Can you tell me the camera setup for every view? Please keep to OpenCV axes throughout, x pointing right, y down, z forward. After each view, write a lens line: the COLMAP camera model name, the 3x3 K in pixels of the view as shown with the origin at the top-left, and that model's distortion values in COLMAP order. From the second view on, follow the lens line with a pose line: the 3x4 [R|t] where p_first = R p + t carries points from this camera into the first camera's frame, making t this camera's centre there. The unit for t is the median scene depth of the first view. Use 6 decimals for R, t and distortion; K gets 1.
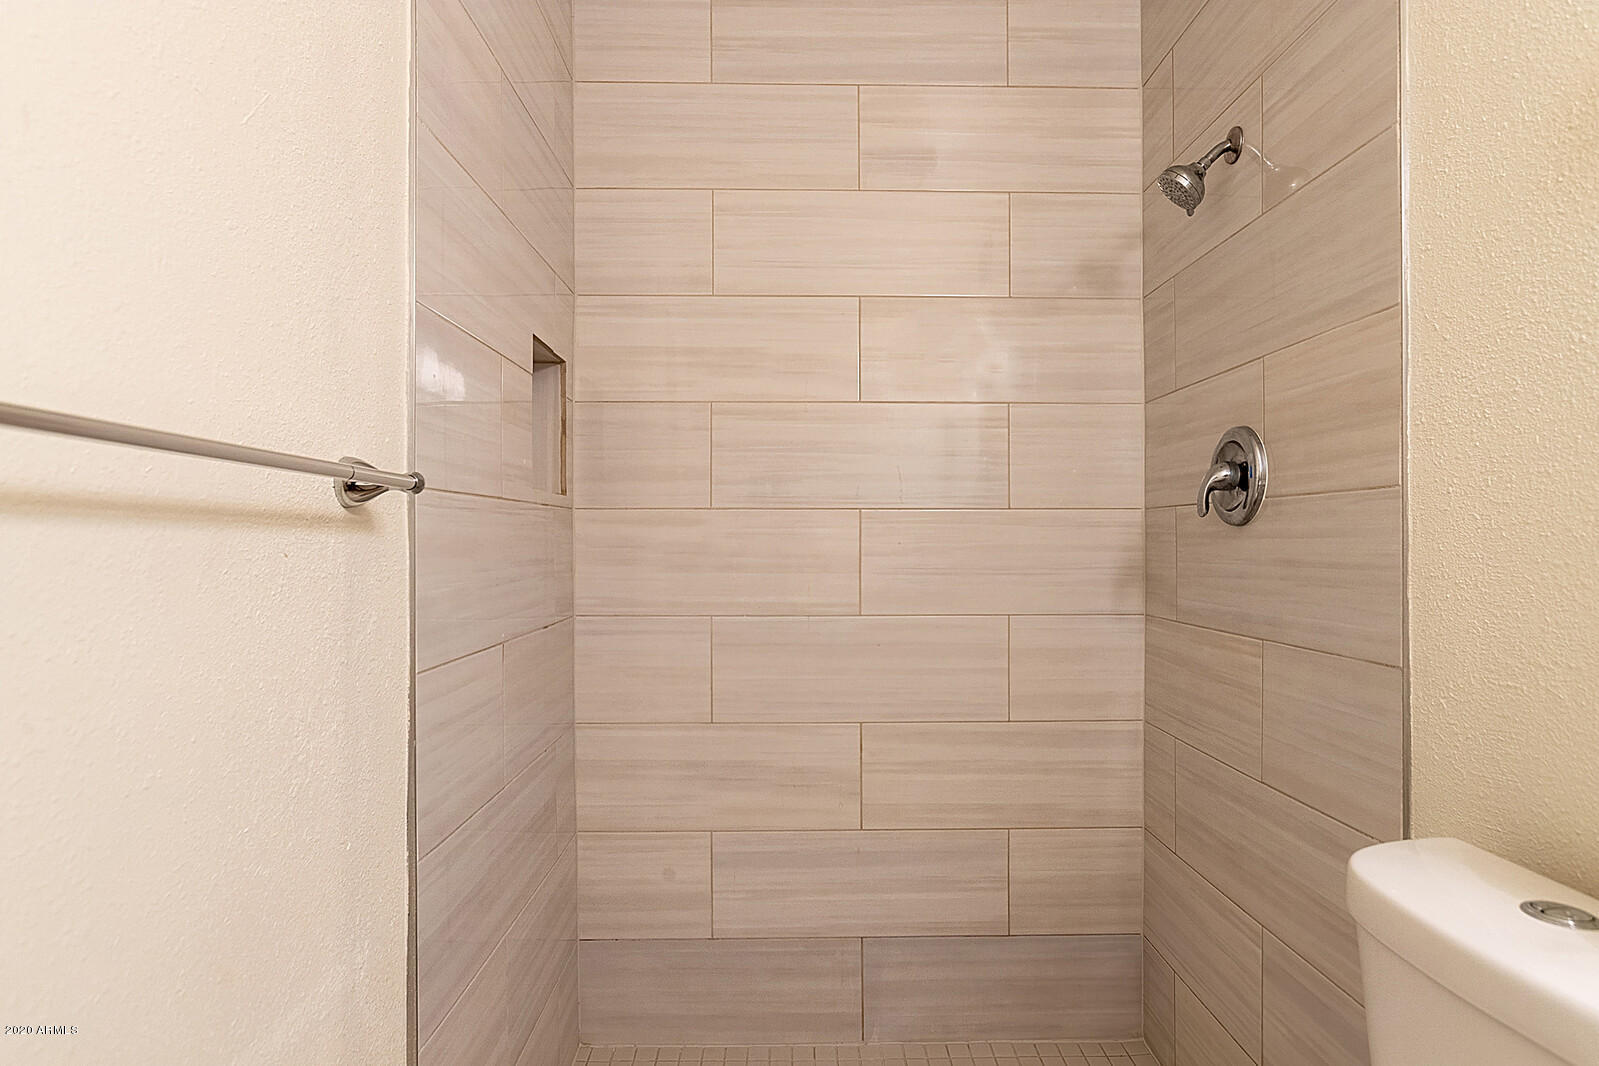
lens RADIAL K [[901.7, 0, 805.6], [0, 901.7, 536.4], [0, 0, 1]] dist [0.004562, 0.011848]
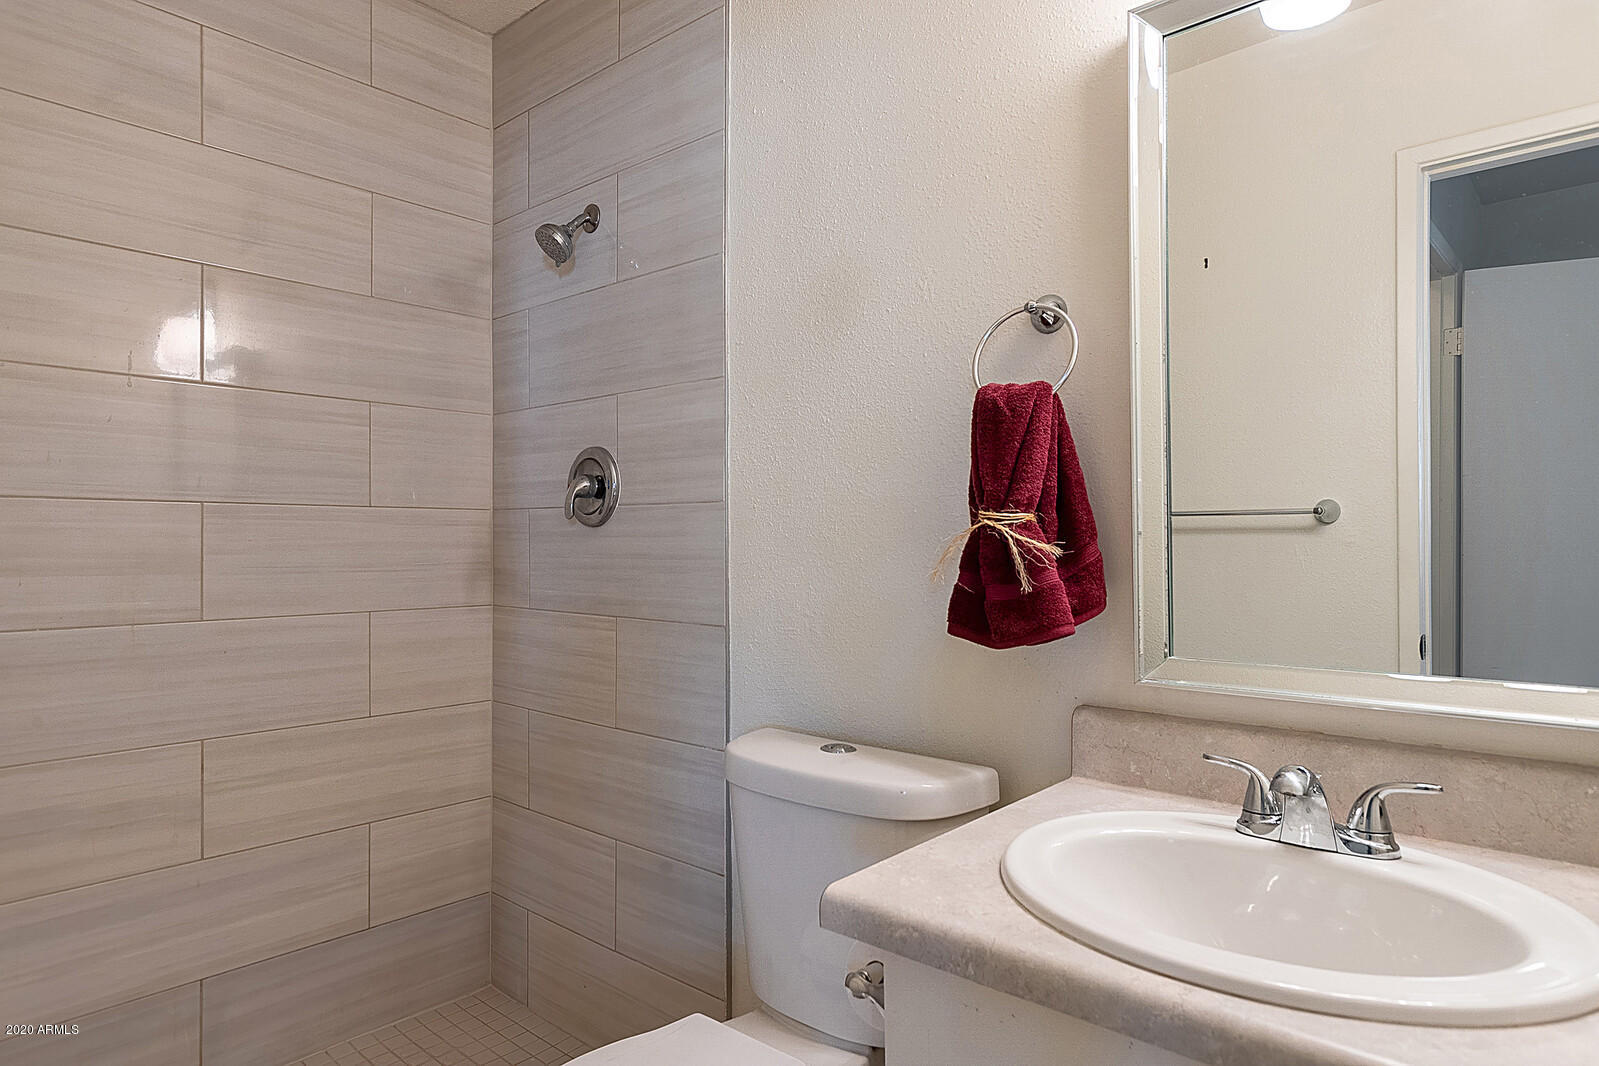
lens RADIAL K [[964.9, 0, 796.7], [0, 964.9, 539.0], [0, 0, 1]] dist [0.022501, 0.003306]
pose [[0.689443, 0.004454, 0.724326, -0.235274], [-0.007429, 0.999972, 0.000923, 0.001345], [-0.724301, -0.006018, 0.689457, -0.094600]]
